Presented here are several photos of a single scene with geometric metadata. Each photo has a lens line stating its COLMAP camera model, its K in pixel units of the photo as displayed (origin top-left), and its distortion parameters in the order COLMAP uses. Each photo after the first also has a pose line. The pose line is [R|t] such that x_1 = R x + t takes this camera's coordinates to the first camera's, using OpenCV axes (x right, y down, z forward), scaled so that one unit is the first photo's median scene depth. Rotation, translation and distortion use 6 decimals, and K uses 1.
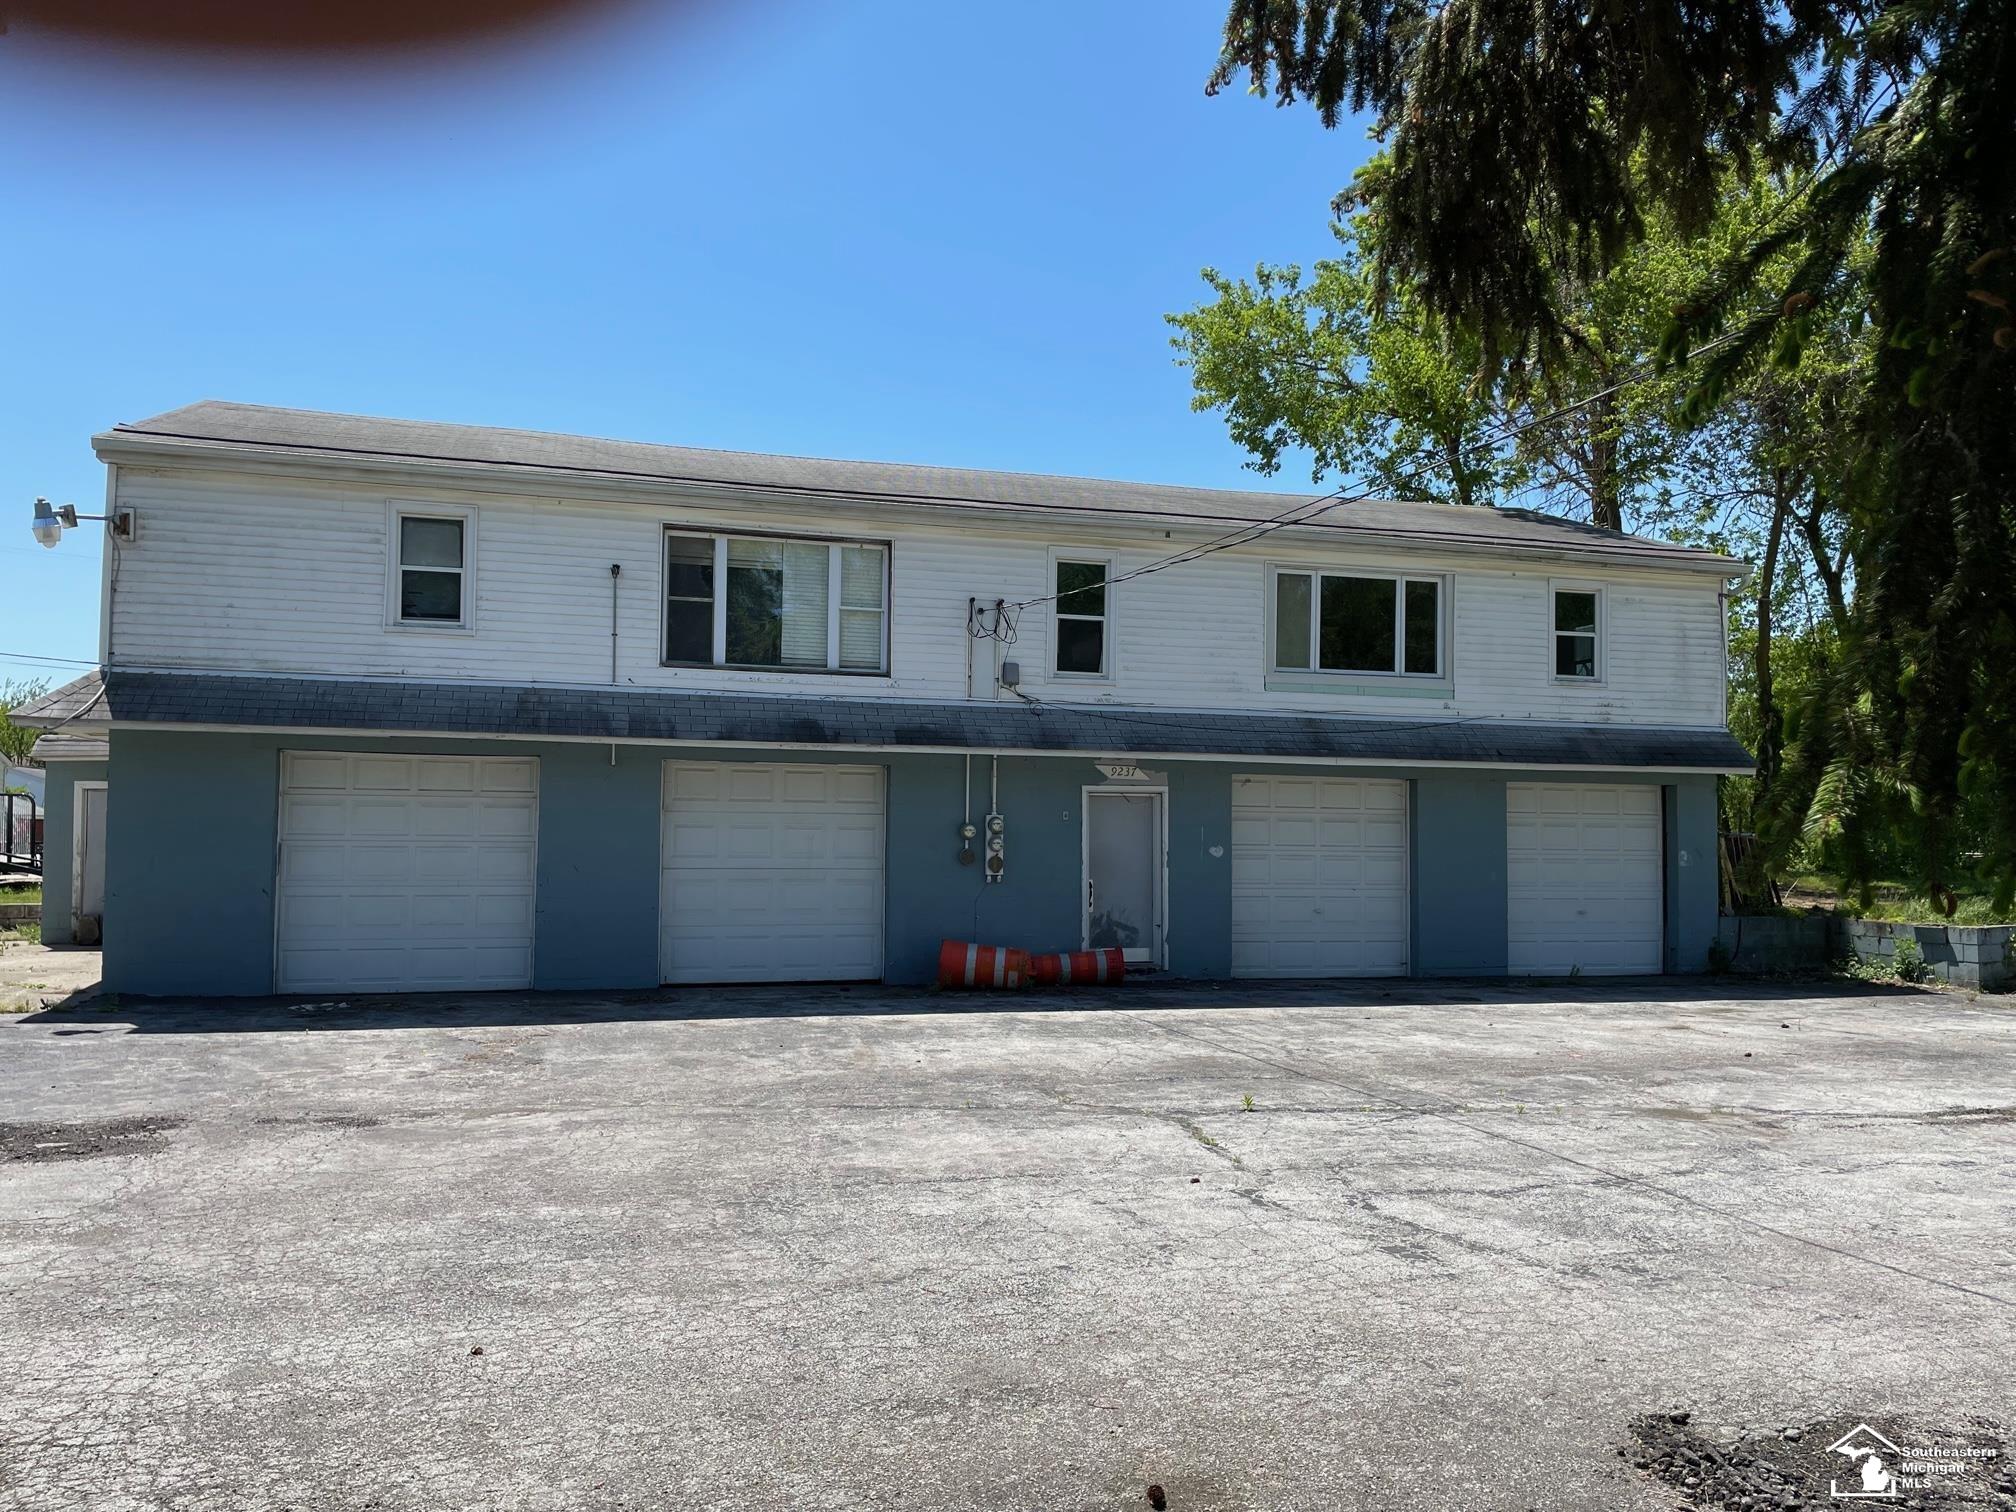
lens RADIAL K [[1527.3, 0, 1007.9], [0, 1527.3, 754.3], [0, 0, 1]] dist [0.004041, 0.000657]
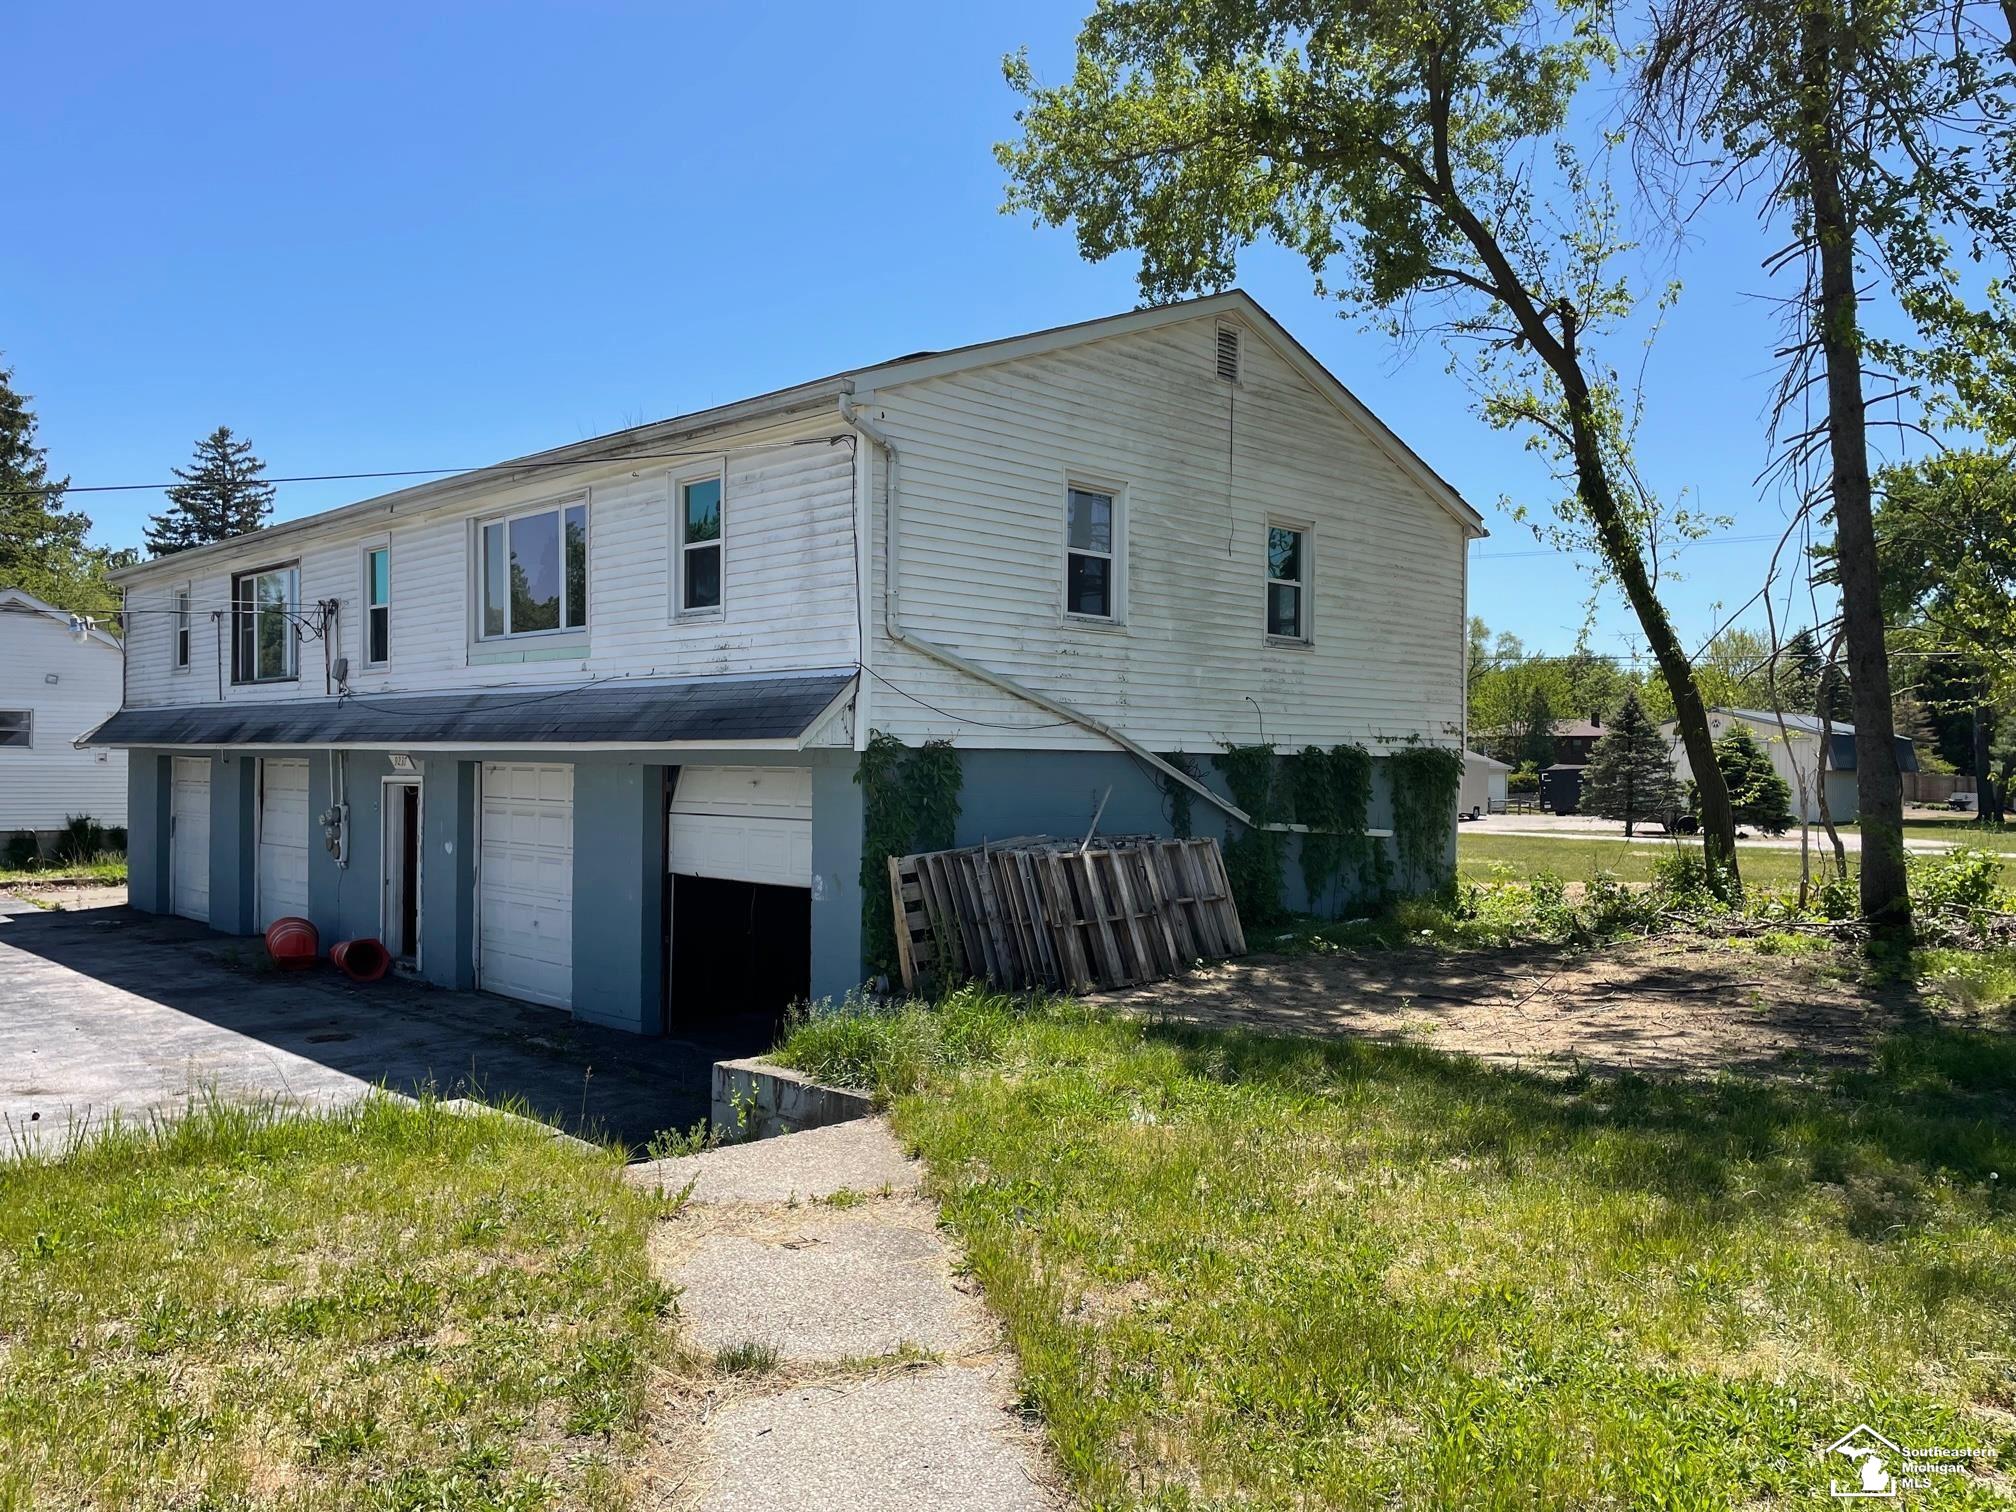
lens RADIAL K [[1527.3, 0, 1008.2], [0, 1527.3, 759.1], [0, 0, 1]] dist [0.004041, 0.000657]
pose [[0.516636, -0.007153, -0.856175, 1.024217], [0.048443, 0.998608, 0.020888, 0.008012], [0.854833, -0.052267, 0.516264, 0.772662]]
